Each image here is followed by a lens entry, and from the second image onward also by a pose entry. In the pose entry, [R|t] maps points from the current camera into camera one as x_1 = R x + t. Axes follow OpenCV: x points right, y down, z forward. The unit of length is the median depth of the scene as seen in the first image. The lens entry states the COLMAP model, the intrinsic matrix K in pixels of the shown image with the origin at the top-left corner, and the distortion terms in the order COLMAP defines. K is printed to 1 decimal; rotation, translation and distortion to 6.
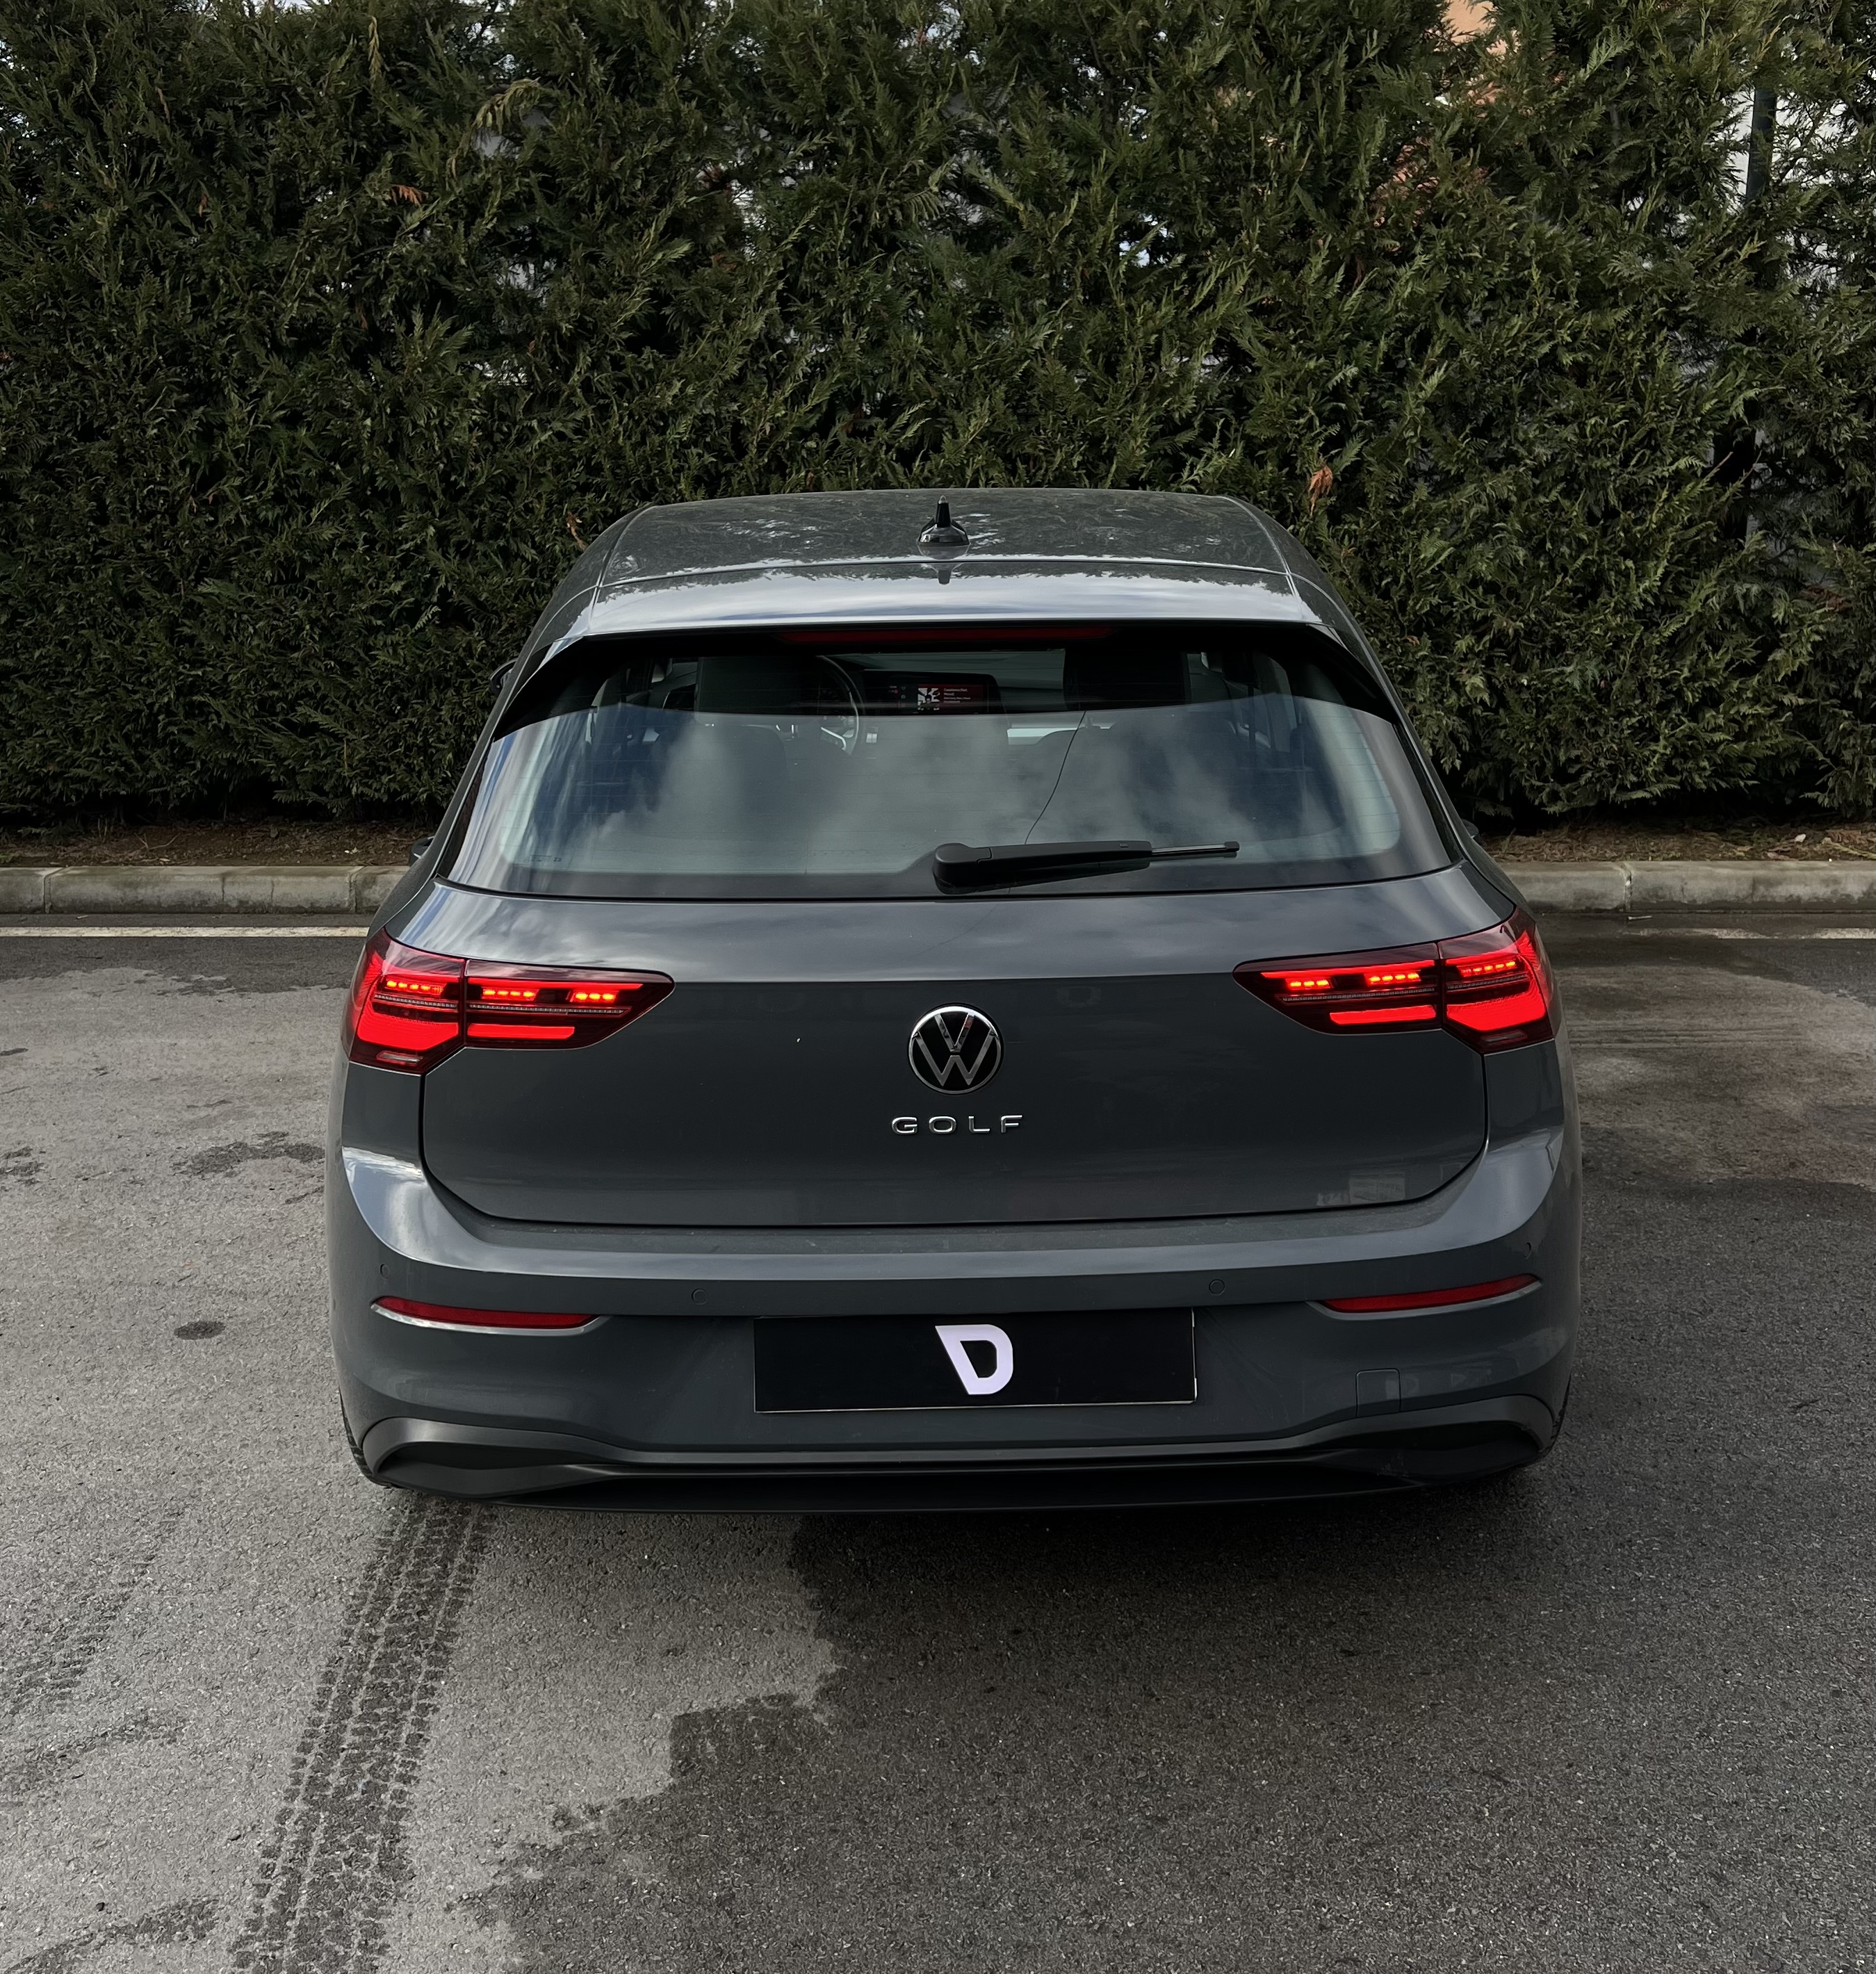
lens RADIAL K [[2054.0, 0, 944.6], [0, 2054.0, 895.6], [0, 0, 1]] dist [0.088050, -0.181609]
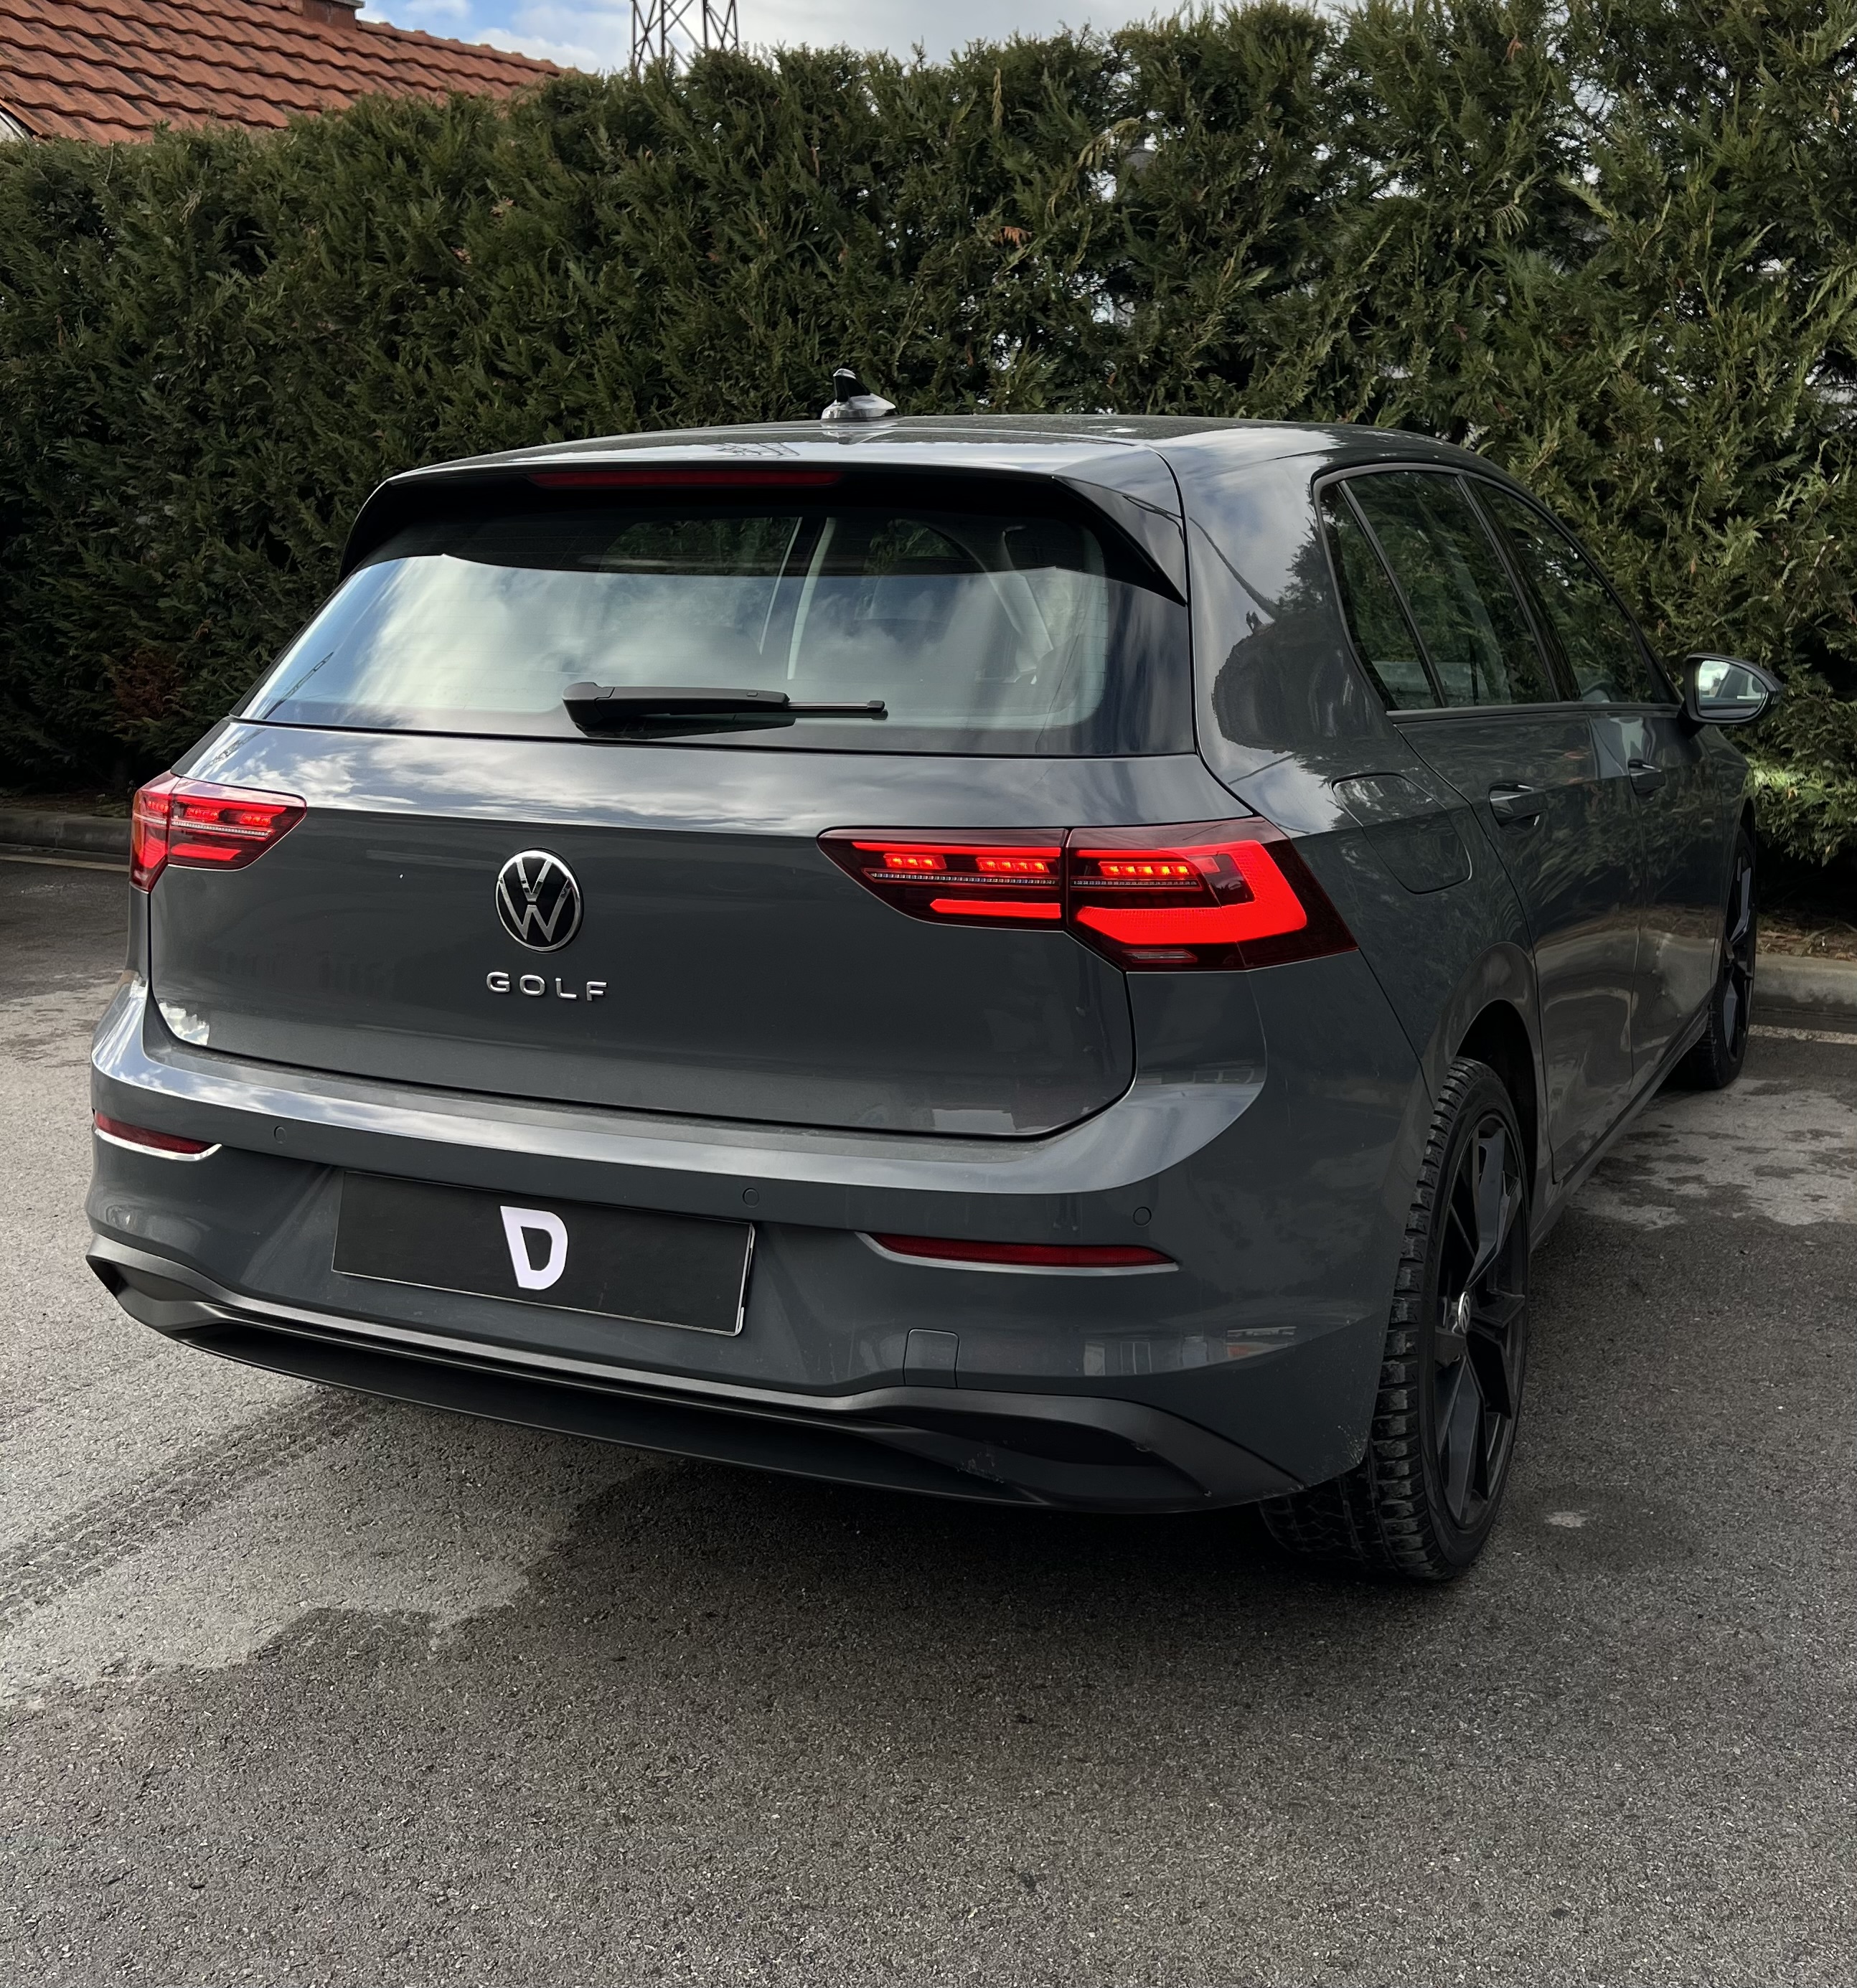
lens RADIAL K [[2116.3, 0, 1082.6], [0, 2116.3, 811.9], [0, 0, 1]] dist [0.115858, -0.259193]
pose [[0.916715, 0.066153, -0.394027, 0.212953], [-0.107442, 0.990687, -0.083643, 0.031868], [0.384824, 0.119012, 0.915285, 0.078149]]
